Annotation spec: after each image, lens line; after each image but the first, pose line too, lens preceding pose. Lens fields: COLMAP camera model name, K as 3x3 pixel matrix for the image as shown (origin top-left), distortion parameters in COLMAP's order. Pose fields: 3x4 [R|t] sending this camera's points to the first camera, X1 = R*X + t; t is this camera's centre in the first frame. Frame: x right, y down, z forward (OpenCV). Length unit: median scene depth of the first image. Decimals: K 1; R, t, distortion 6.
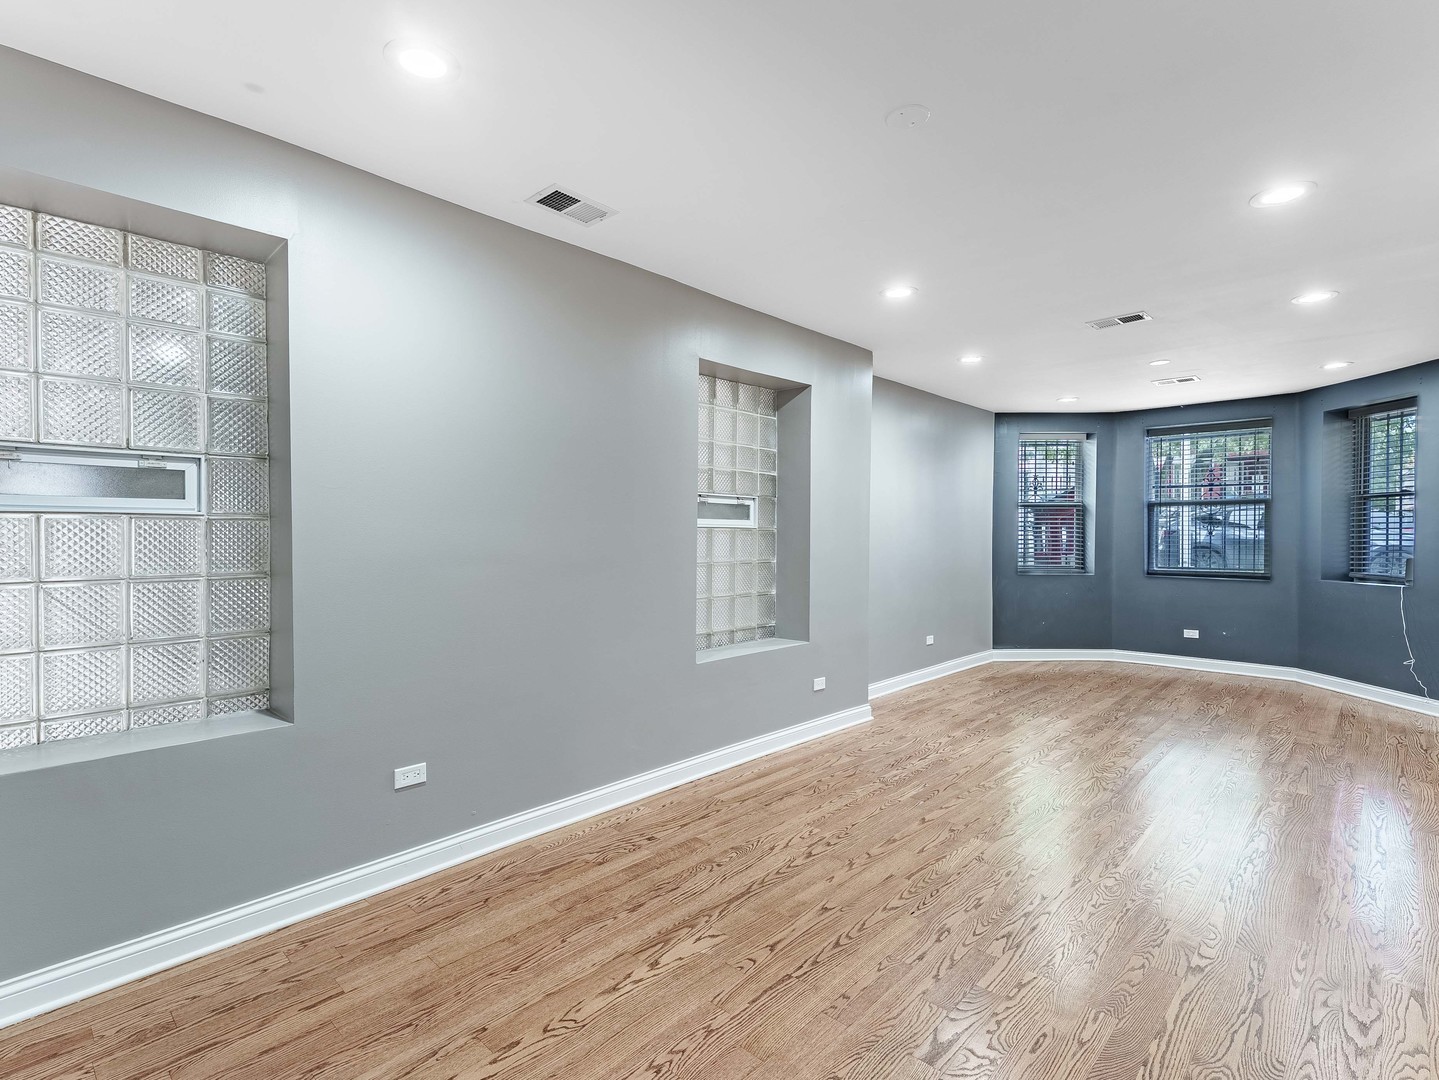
lens RADIAL K [[714.7, 0, 716.7], [0, 714.7, 537.1], [0, 0, 1]] dist [-0.000249, 0.000398]
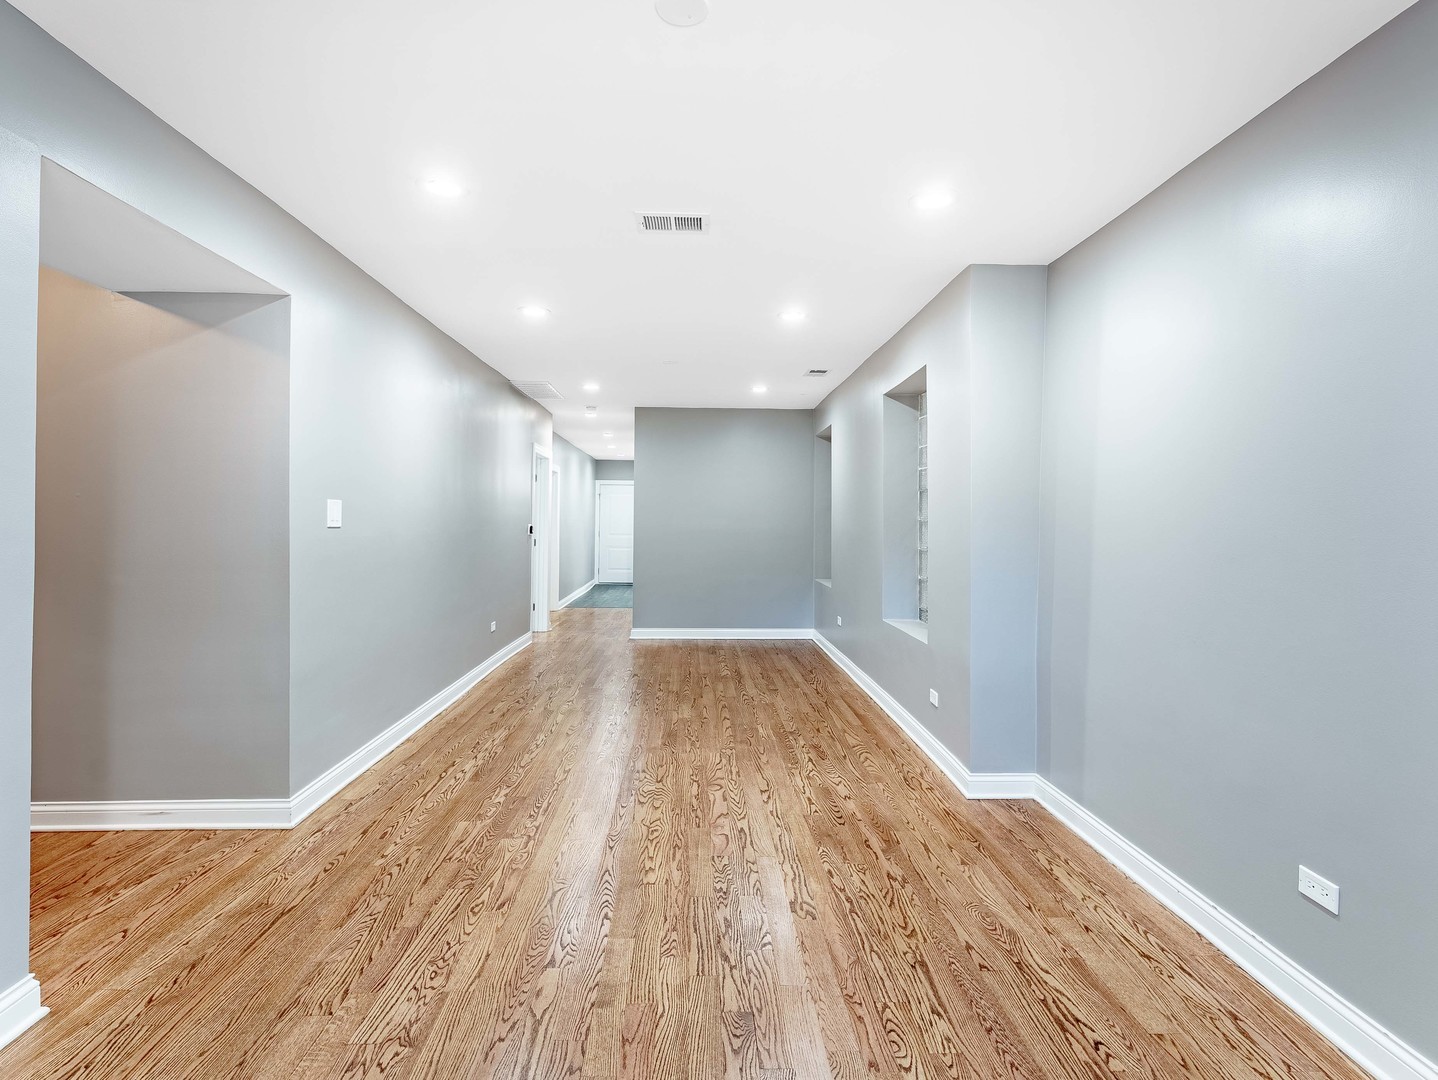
lens RADIAL K [[714.2, 0, 721.2], [0, 714.2, 533.5], [0, 0, 1]] dist [-0.000249, 0.000398]
pose [[-0.700227, 0.002674, -0.713916, 1.060960], [-0.016783, 0.999655, 0.020206, -0.012188], [0.713723, 0.026130, -0.699940, 1.583524]]
